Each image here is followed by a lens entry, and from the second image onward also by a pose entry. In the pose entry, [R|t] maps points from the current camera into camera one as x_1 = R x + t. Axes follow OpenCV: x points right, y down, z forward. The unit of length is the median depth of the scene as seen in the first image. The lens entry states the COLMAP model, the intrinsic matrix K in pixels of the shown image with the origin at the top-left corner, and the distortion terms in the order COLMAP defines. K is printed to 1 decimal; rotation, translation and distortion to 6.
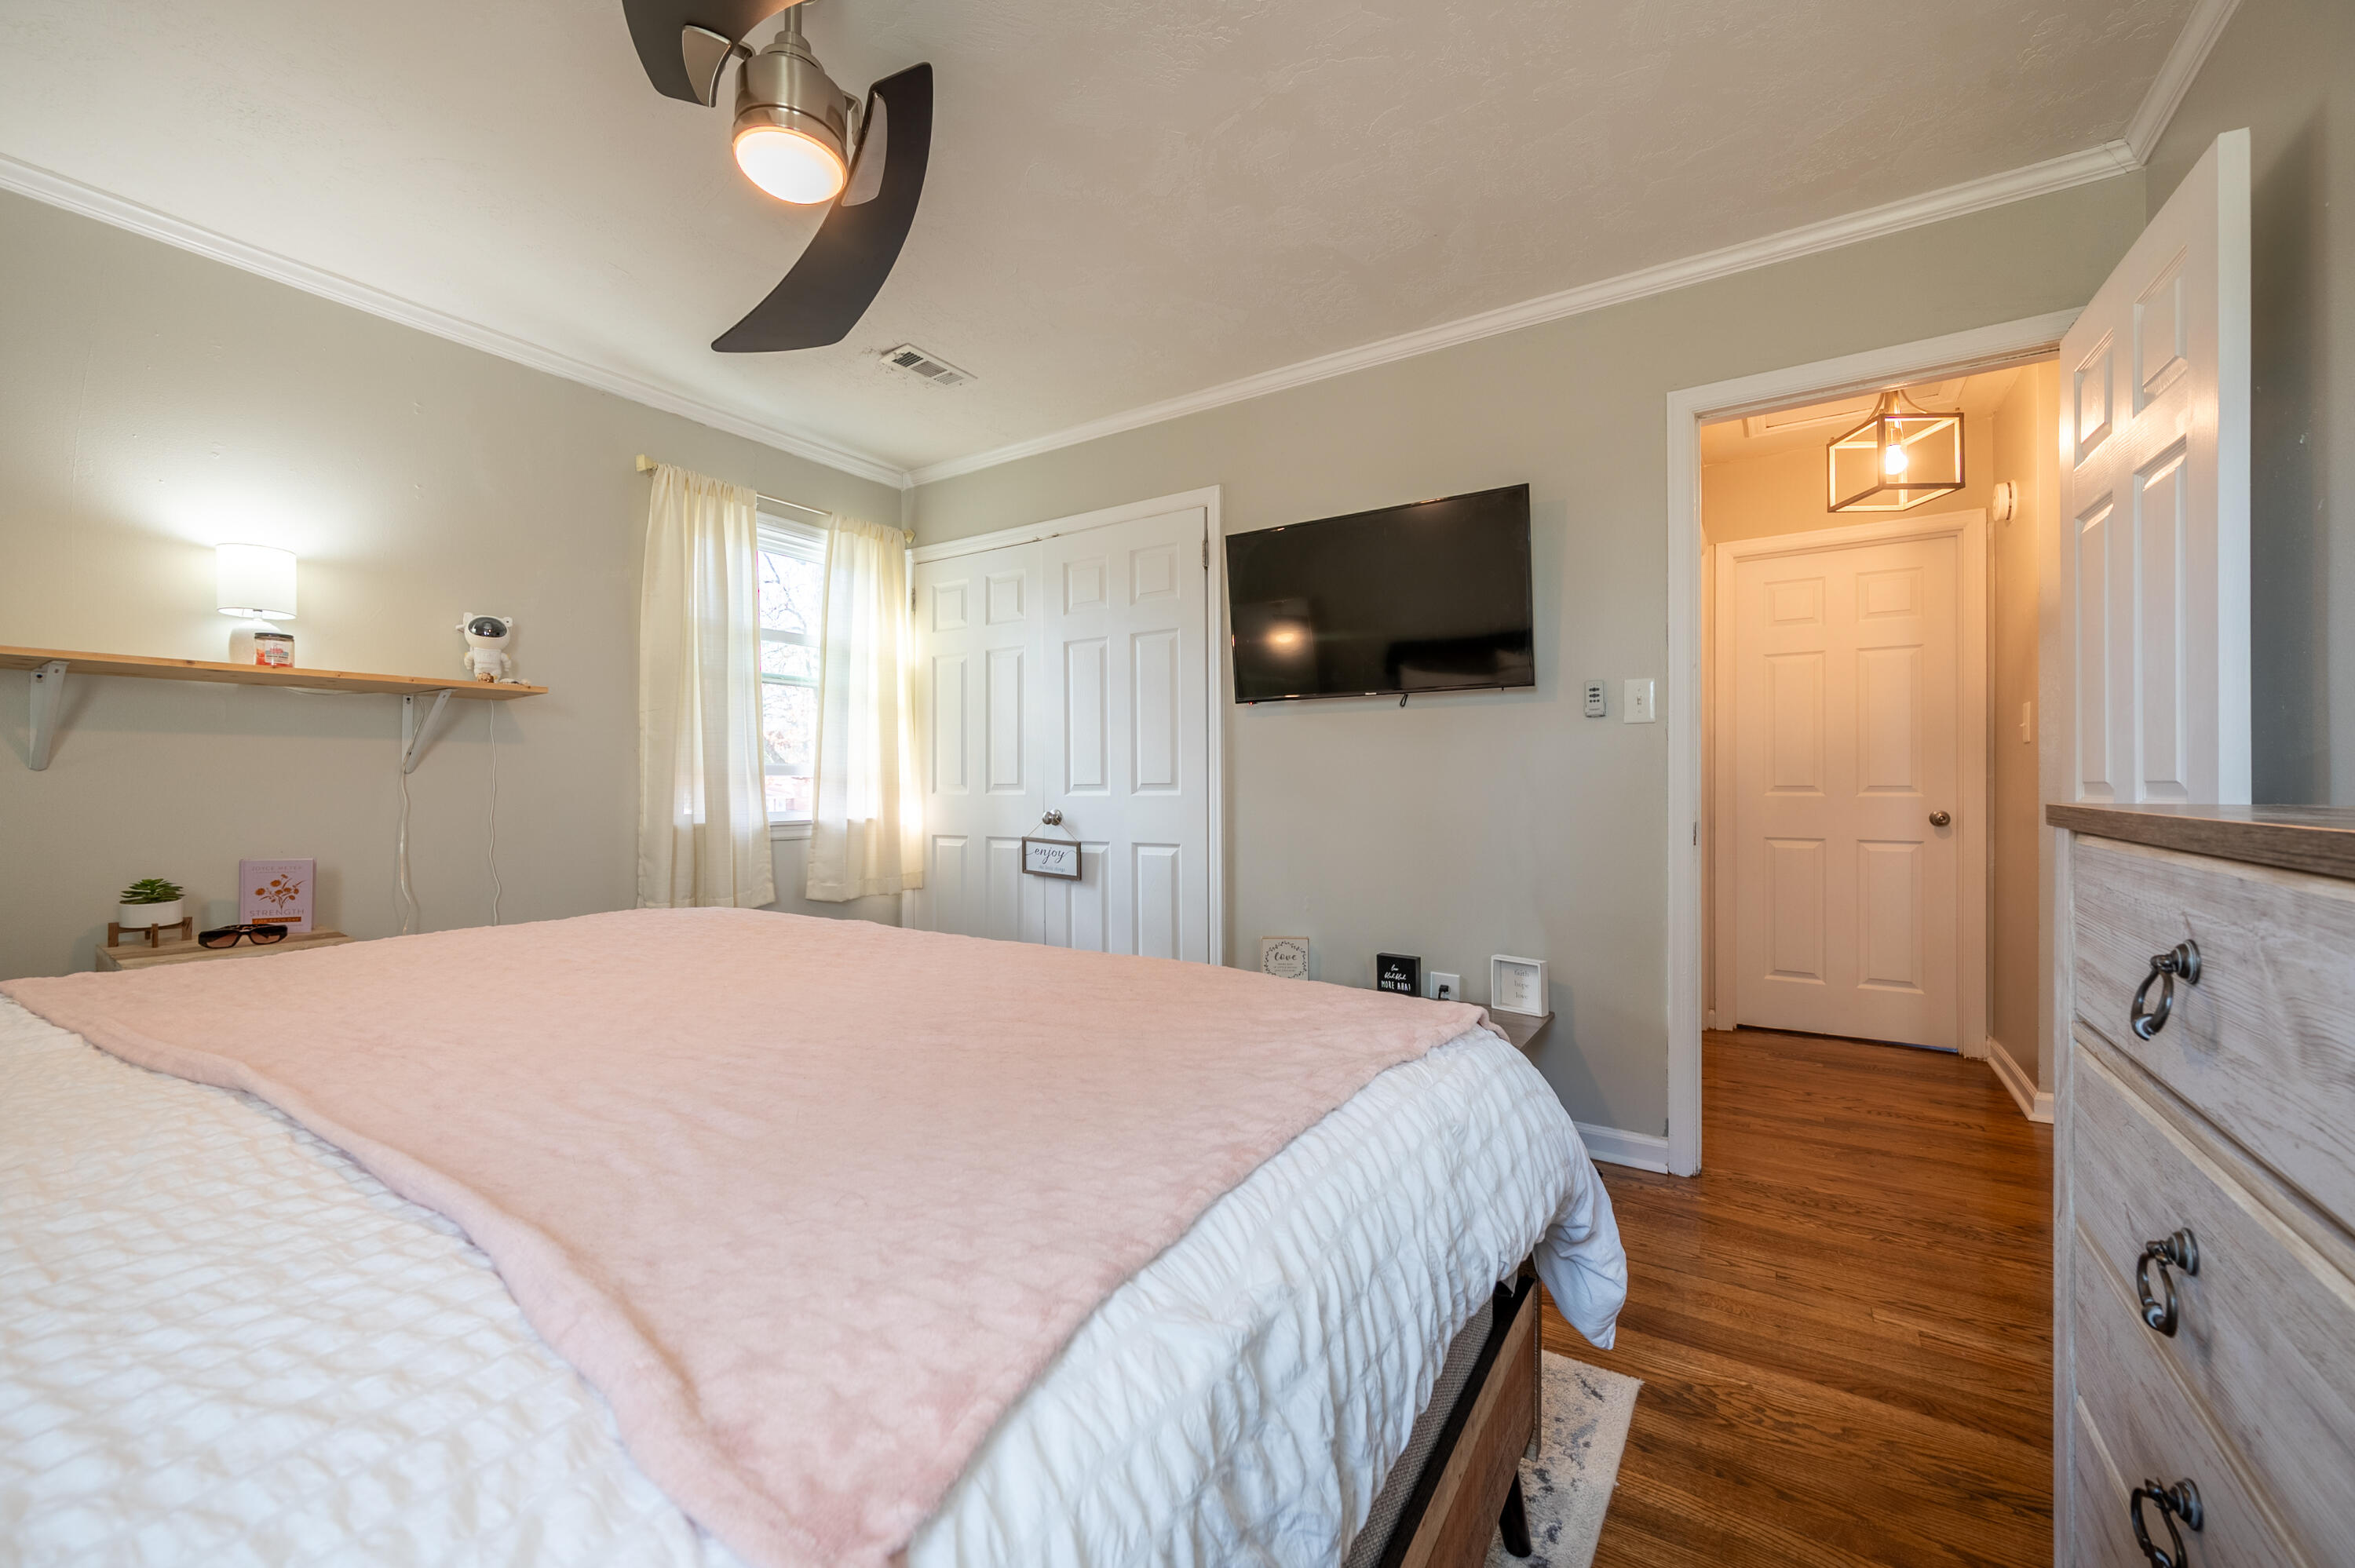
lens RADIAL K [[940.0, 0, 1177.5], [0, 940.0, 784.0], [0, 0, 1]] dist [-0.000985, -0.000277]
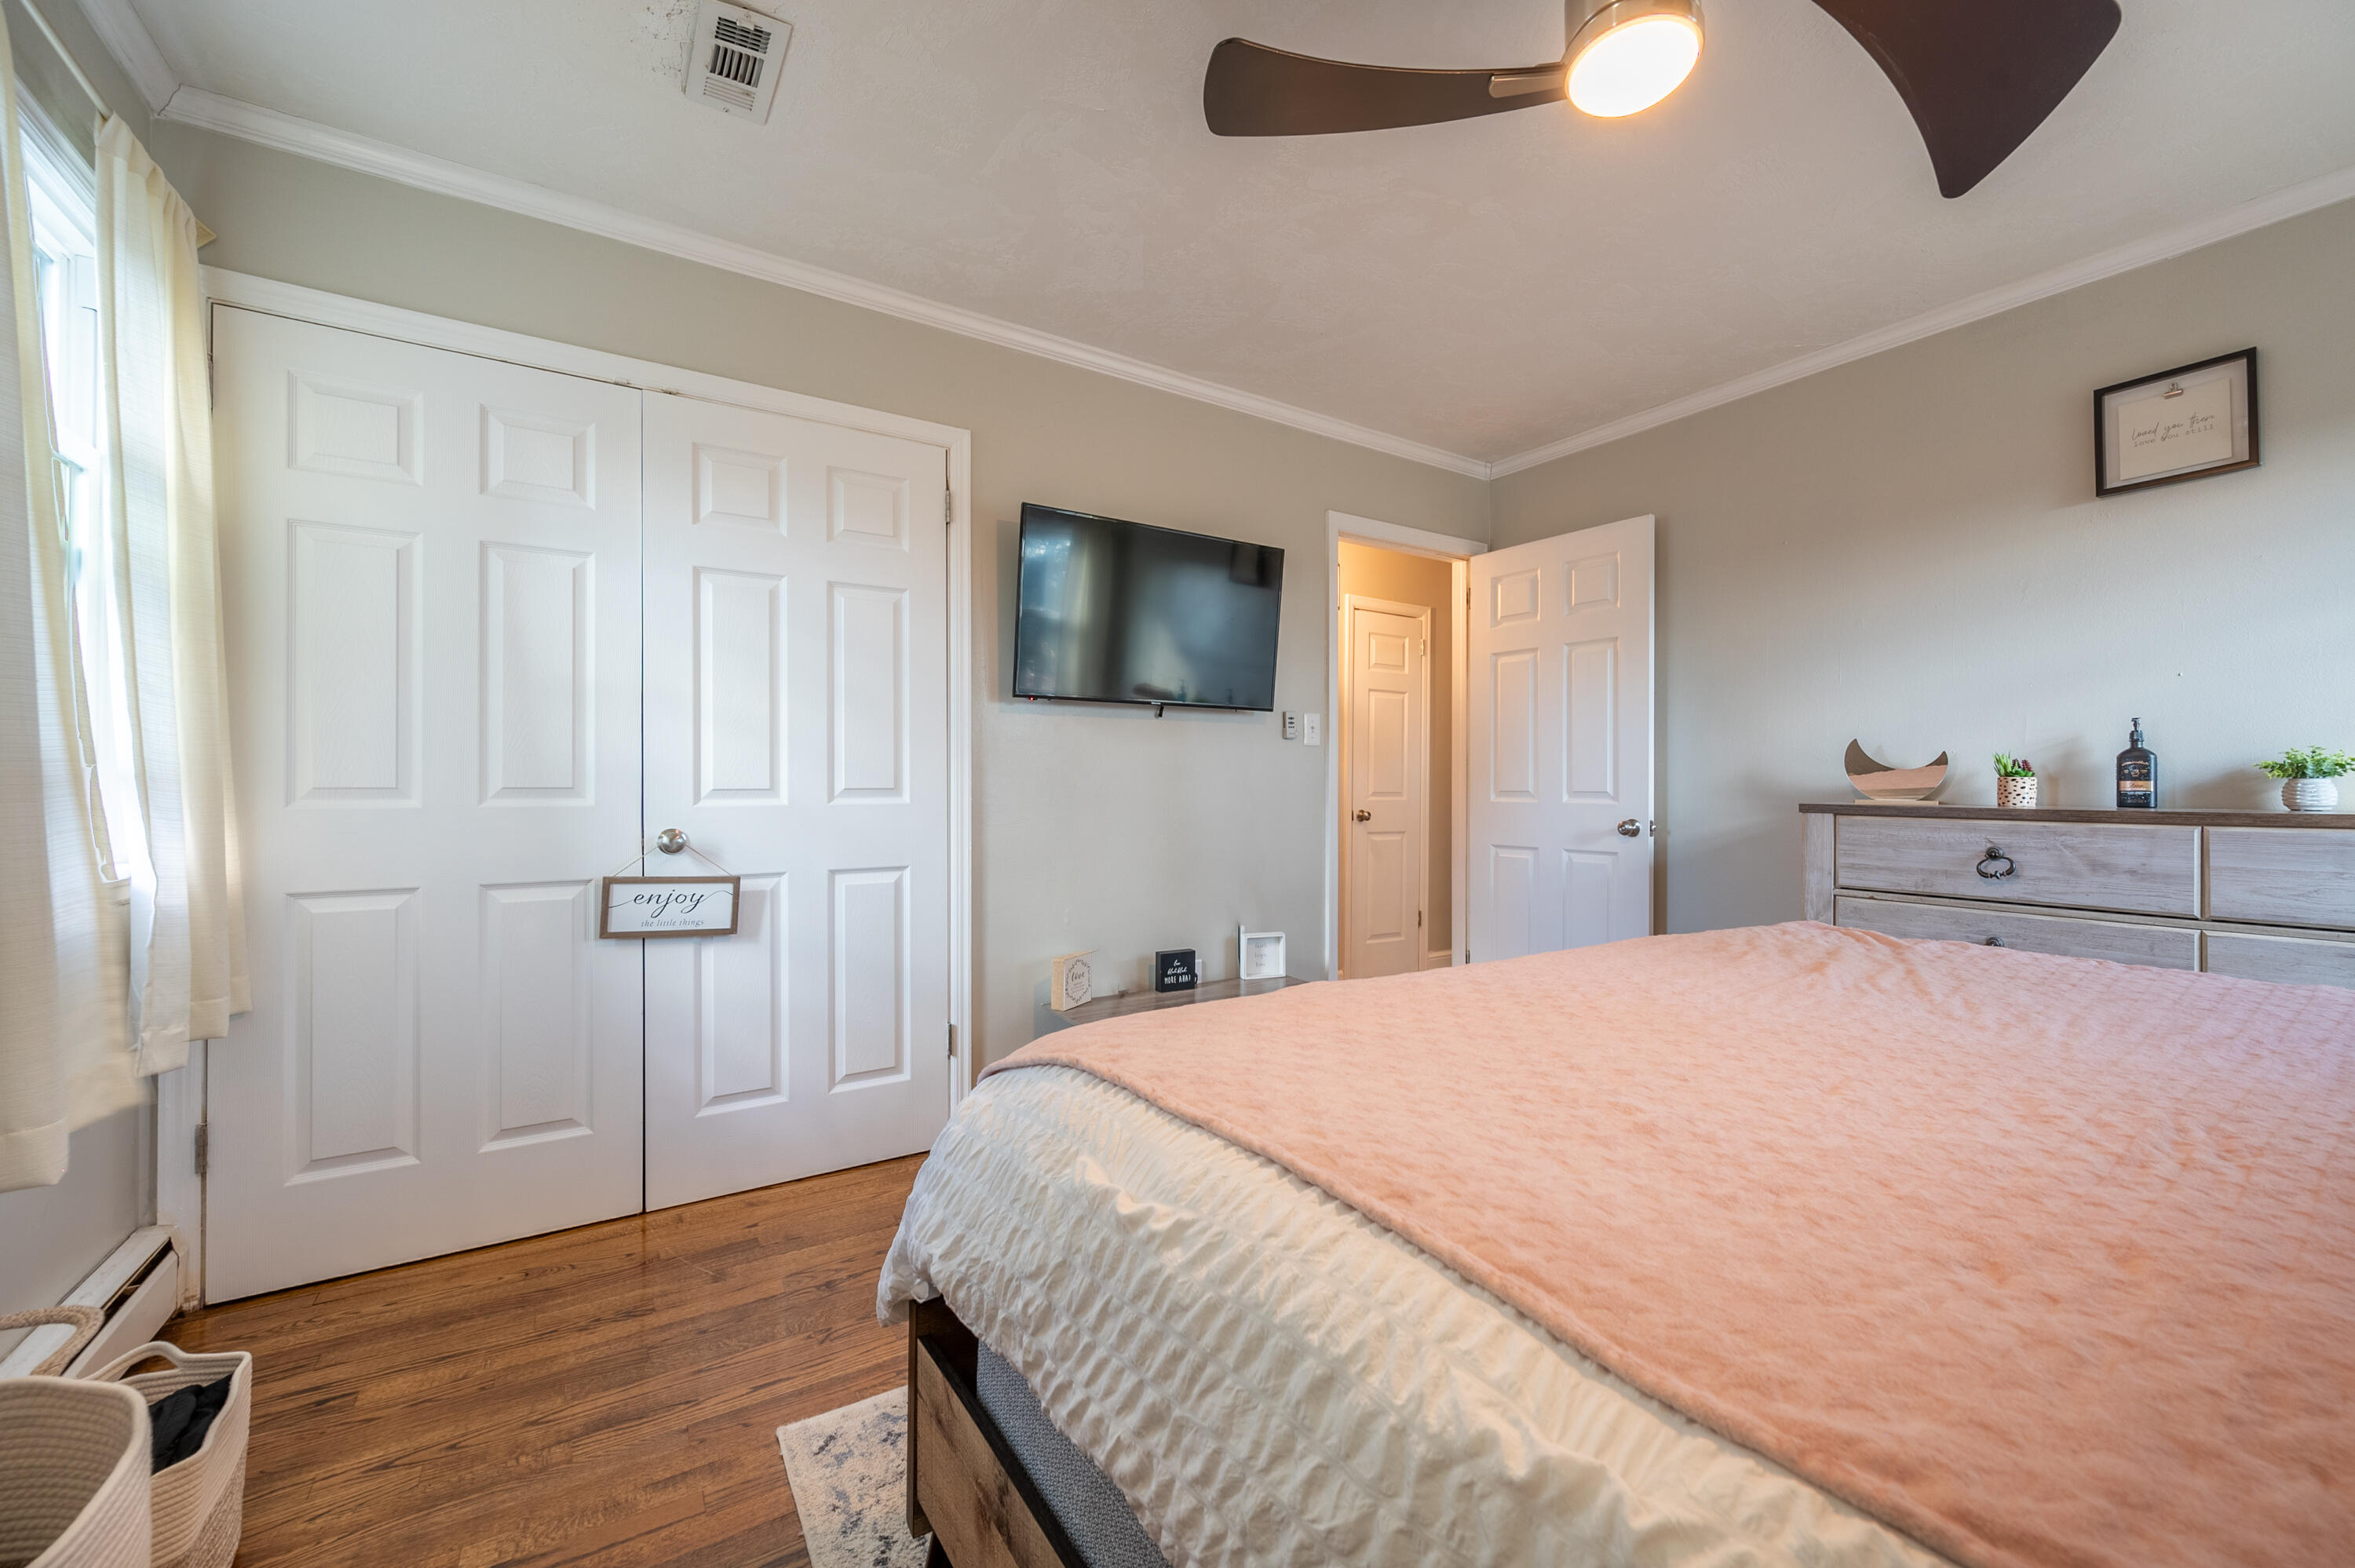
lens RADIAL K [[940.0, 0, 1177.5], [0, 940.0, 784.0], [0, 0, 1]] dist [-0.000985, -0.000277]
pose [[0.401982, 0.005770, 0.915629, -0.585248], [-0.005063, 0.999979, -0.004079, -0.002186], [-0.915633, -0.002996, 0.402003, 0.448775]]
